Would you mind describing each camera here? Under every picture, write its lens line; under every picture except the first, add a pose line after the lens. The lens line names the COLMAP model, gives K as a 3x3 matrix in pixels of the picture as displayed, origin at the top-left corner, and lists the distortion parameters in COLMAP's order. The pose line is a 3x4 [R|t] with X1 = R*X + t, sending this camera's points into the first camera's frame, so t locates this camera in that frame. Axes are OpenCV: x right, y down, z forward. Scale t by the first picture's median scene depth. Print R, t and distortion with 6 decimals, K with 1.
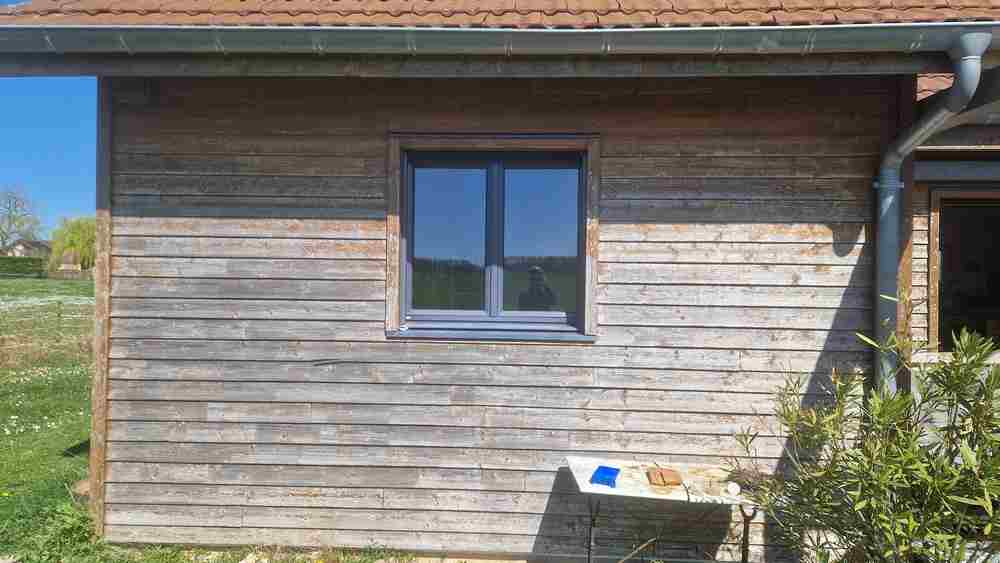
lens RADIAL K [[665.8, 0, 494.7], [0, 665.8, 280.2], [0, 0, 1]] dist [0.068992, -0.001500]
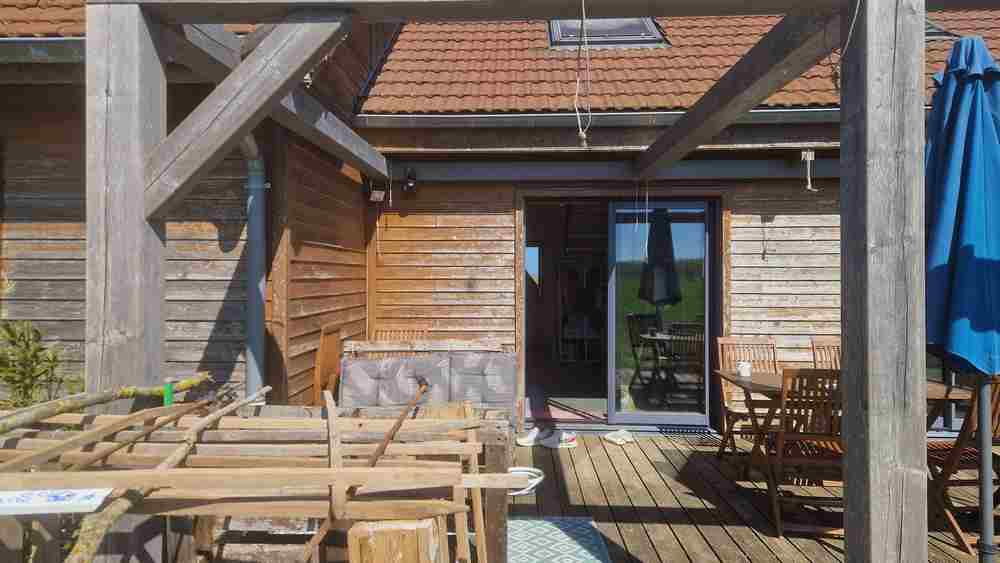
lens RADIAL K [[653.6, 0, 500.0], [0, 653.6, 281.5], [0, 0, 1]] dist [0.001638, 0.000382]
pose [[0.999855, -0.013872, 0.009902, 0.929674], [0.013840, 0.999899, 0.003286, 0.013678], [-0.009946, -0.003149, 0.999946, -0.030319]]
